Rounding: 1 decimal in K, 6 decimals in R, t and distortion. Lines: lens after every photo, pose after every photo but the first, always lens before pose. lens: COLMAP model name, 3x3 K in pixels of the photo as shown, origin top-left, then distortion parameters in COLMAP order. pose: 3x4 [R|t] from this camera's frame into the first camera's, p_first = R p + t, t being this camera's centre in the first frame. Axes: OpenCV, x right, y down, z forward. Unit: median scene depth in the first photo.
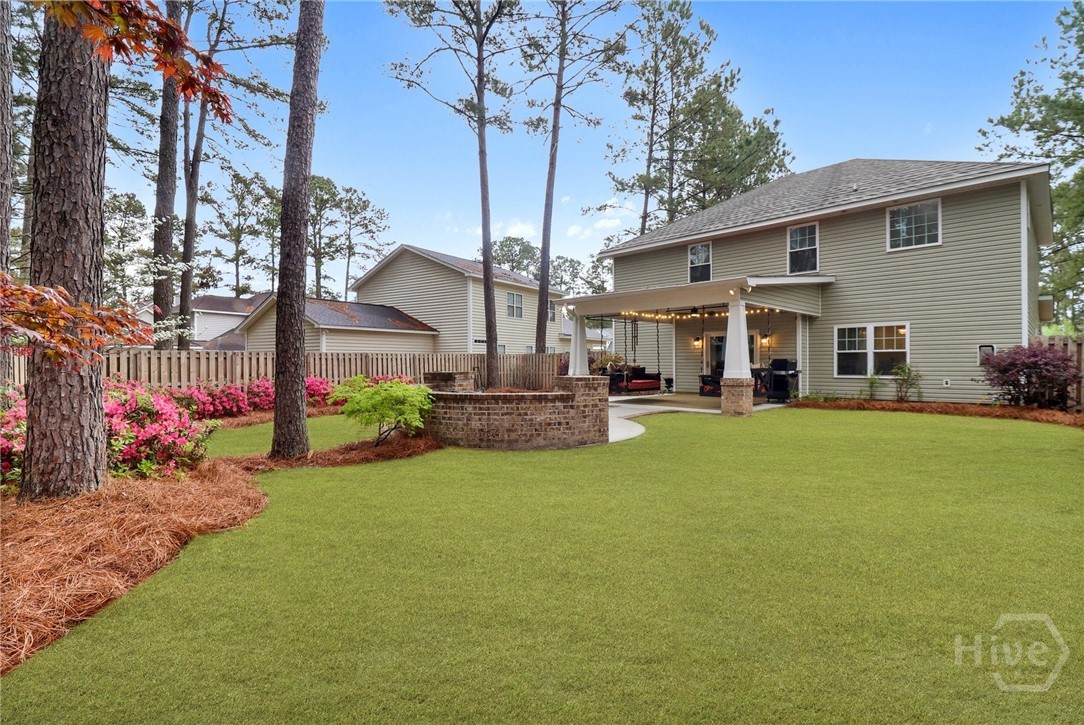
lens RADIAL K [[511.9, 0, 540.6], [0, 511.9, 362.5], [0, 0, 1]] dist [-0.005652, -0.000716]
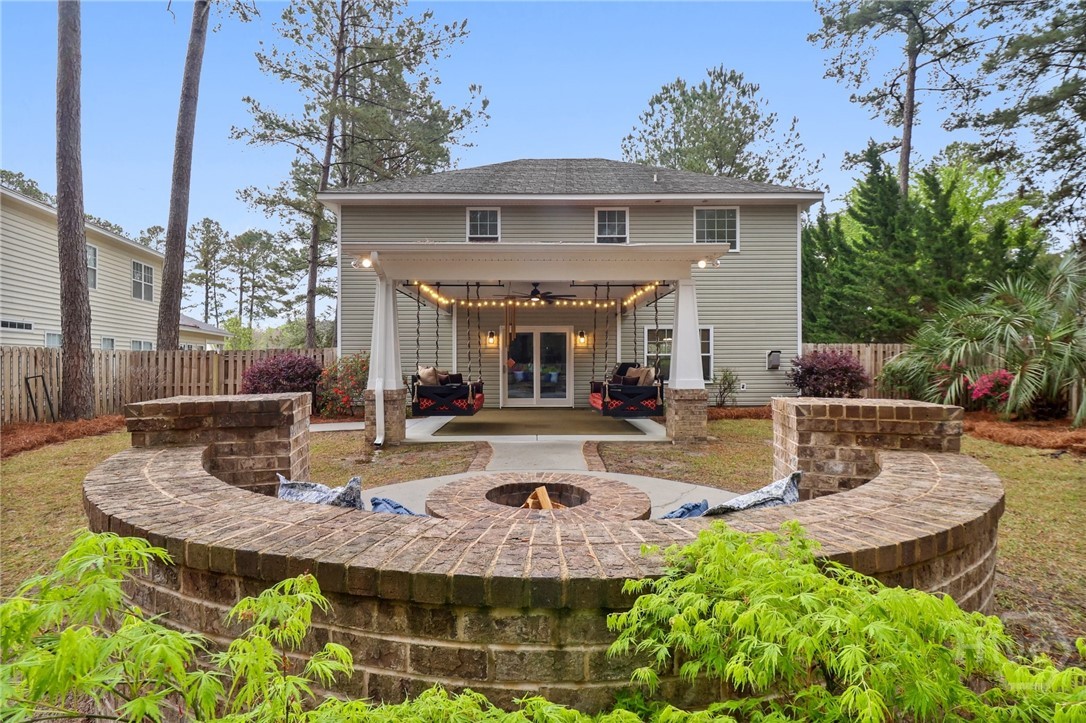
lens RADIAL K [[512.9, 0, 543.4], [0, 512.9, 364.0], [0, 0, 1]] dist [-0.005652, -0.000716]
pose [[0.697050, 0.003032, 0.717016, -0.173022], [0.000197, 0.999990, -0.004420, -0.000459], [-0.717022, 0.003222, 0.697043, 0.429008]]
